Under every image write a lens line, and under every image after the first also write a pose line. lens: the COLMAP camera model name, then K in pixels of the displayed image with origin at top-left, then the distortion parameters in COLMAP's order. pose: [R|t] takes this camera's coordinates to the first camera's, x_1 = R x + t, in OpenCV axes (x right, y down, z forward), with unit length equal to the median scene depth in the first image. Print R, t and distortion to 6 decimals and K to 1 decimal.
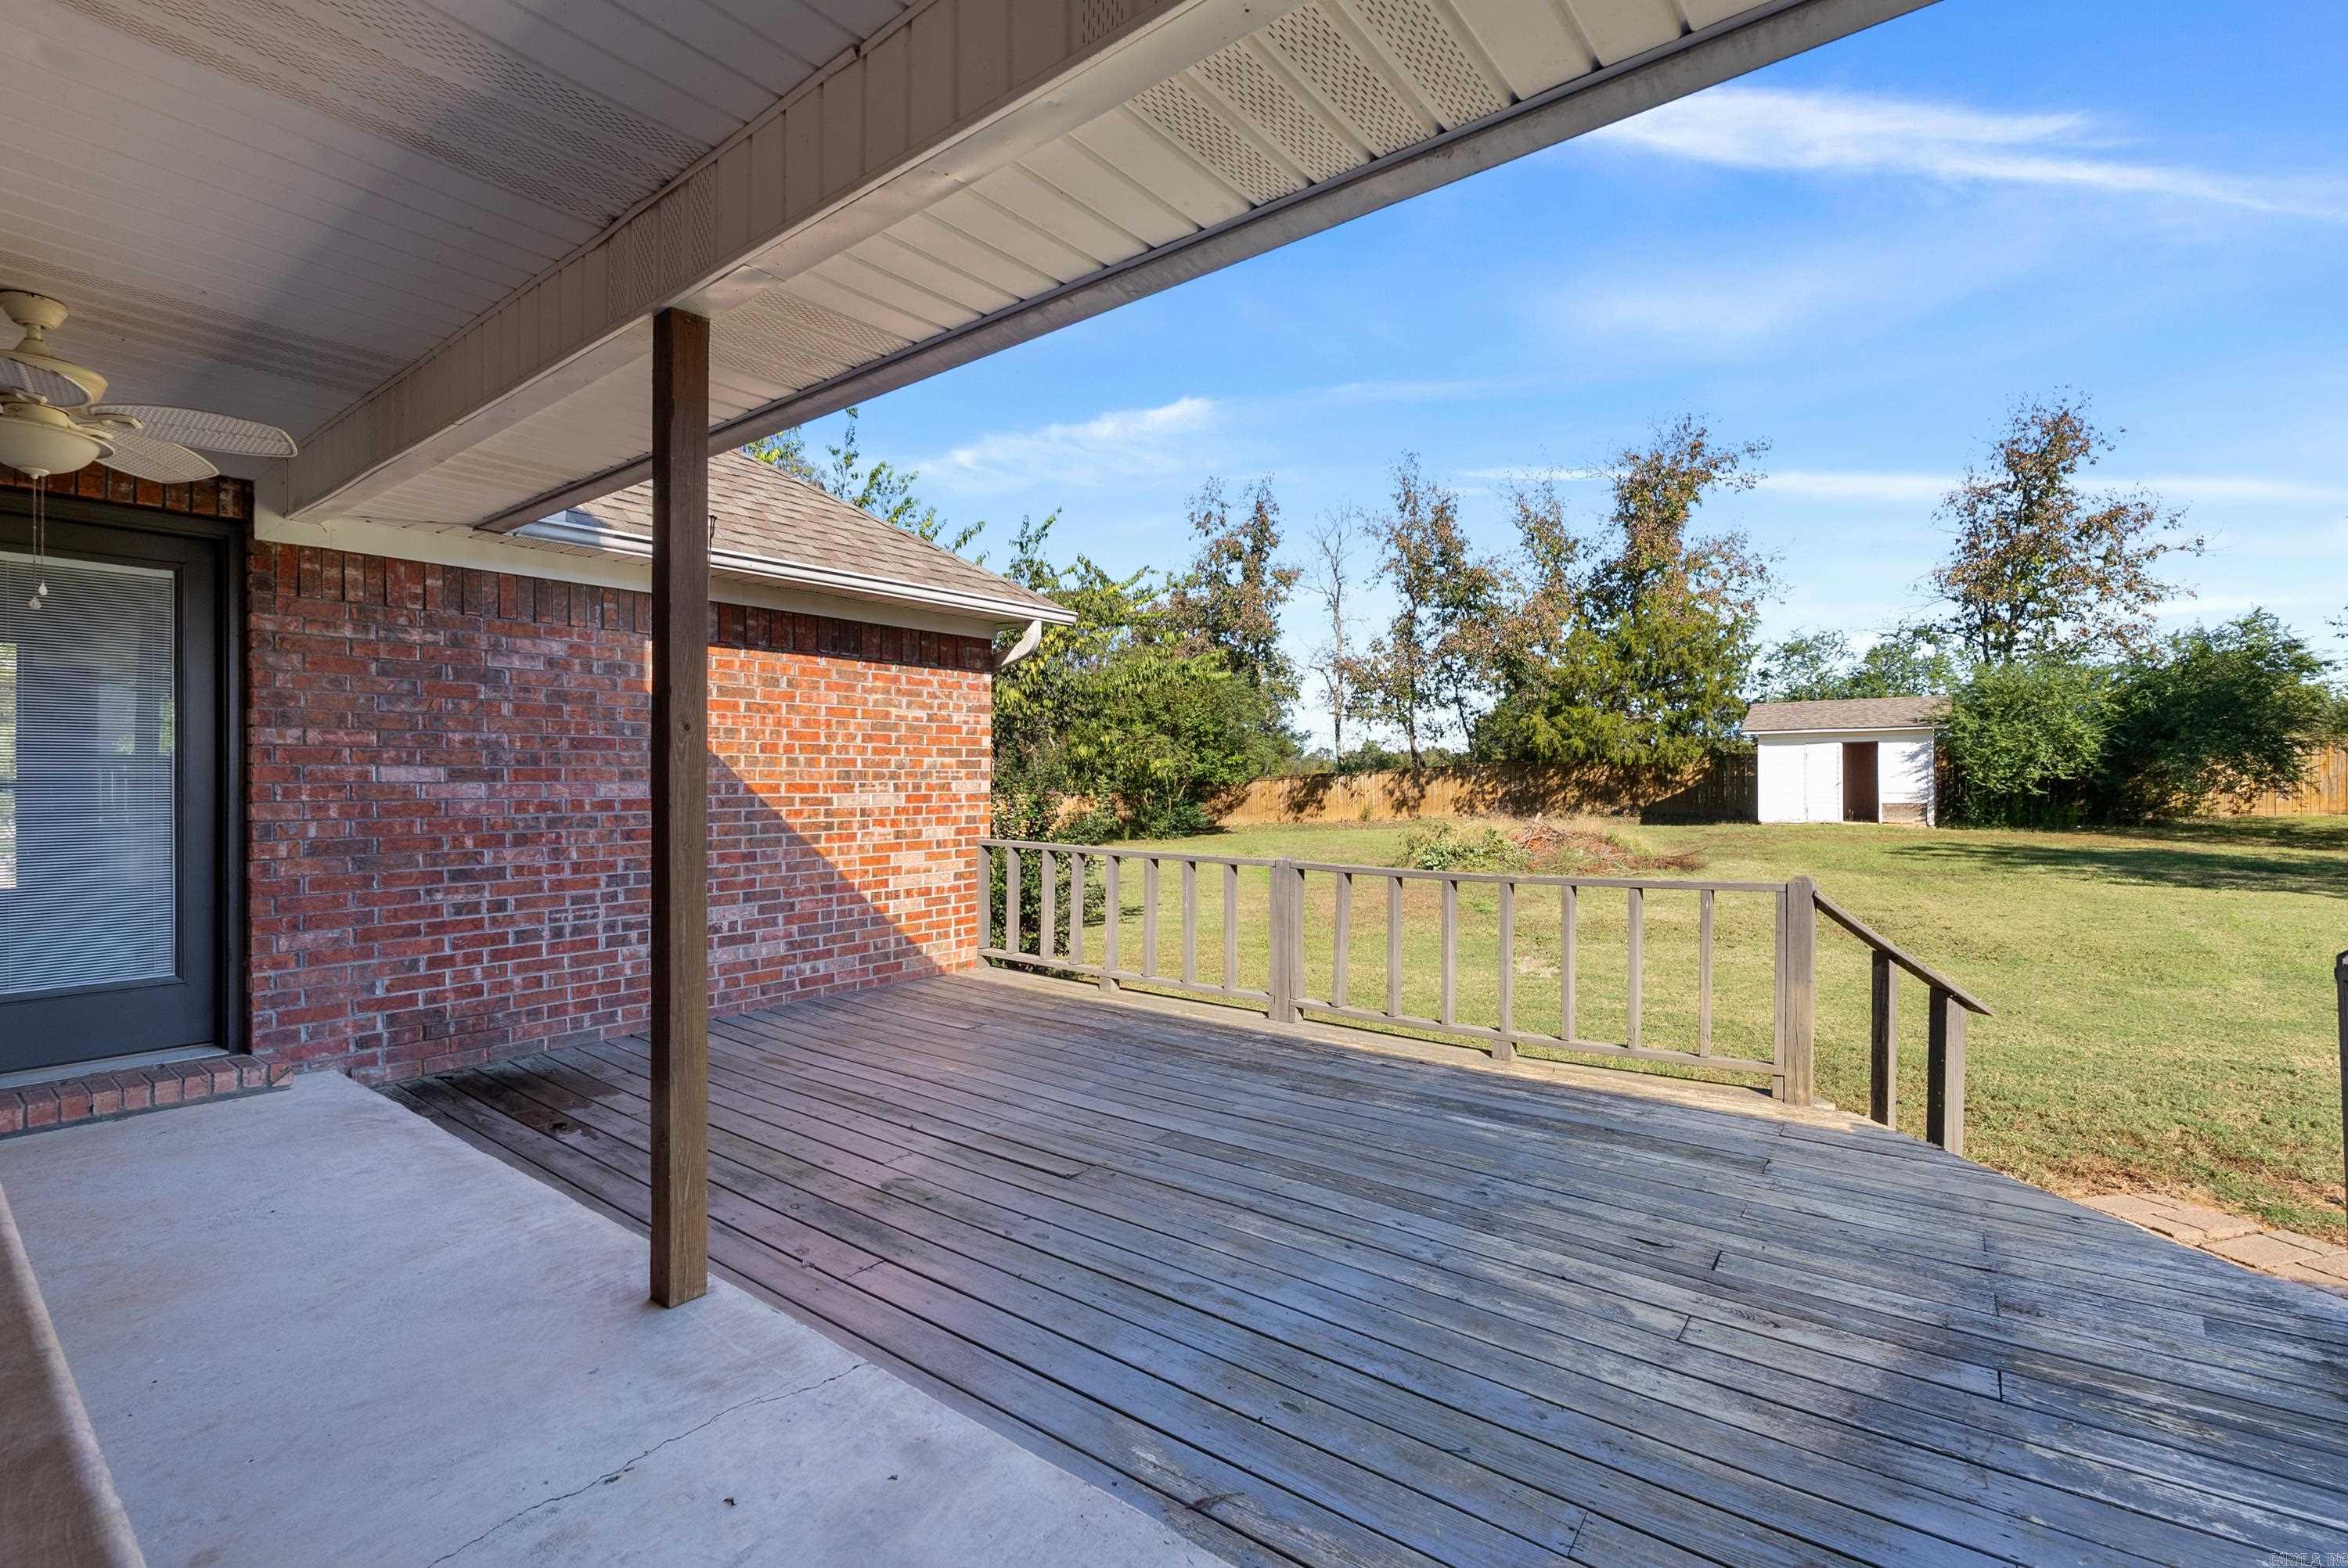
lens RADIAL K [[1040.7, 0, 1178.0], [0, 1040.7, 781.5], [0, 0, 1]] dist [-0.009594, 0.000082]
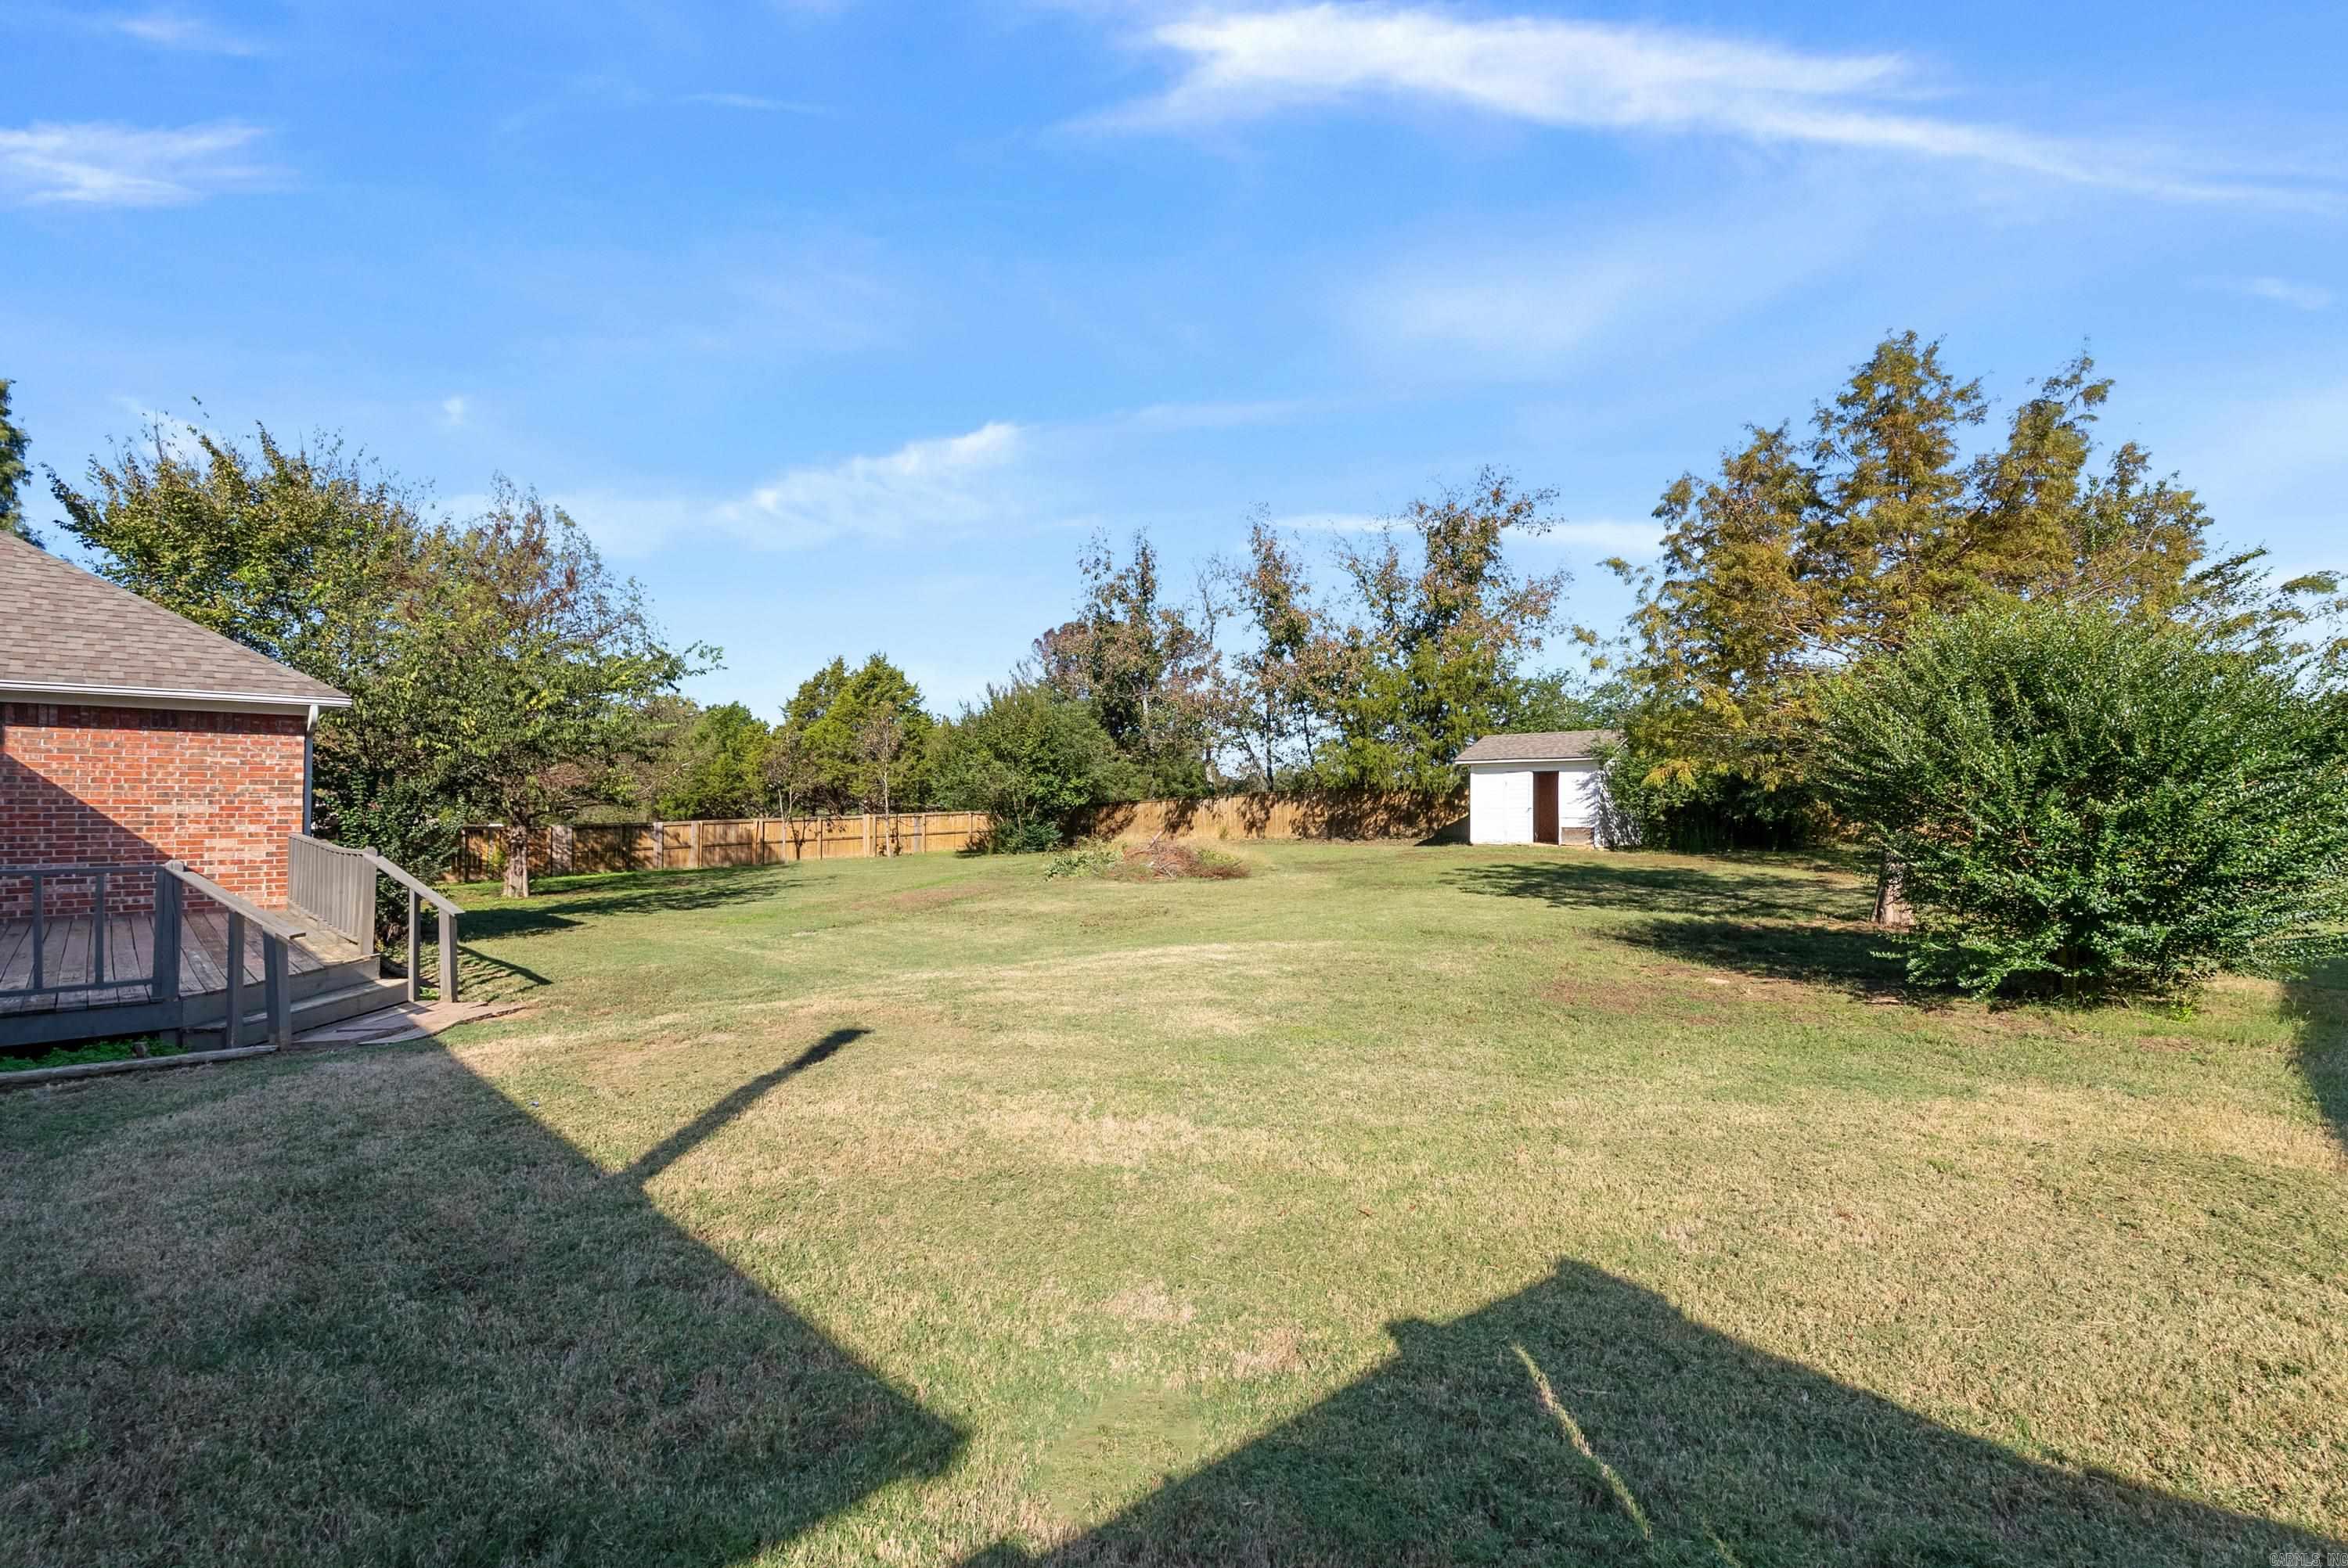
lens RADIAL K [[1052.9, 0, 1174.0], [0, 1052.9, 784.0], [0, 0, 1]] dist [-0.002483, -0.000106]
pose [[0.993285, 0.006187, -0.115532, 0.304968], [-0.008278, 0.999810, -0.017625, -0.001394], [0.115401, 0.018462, 0.993147, -0.114610]]
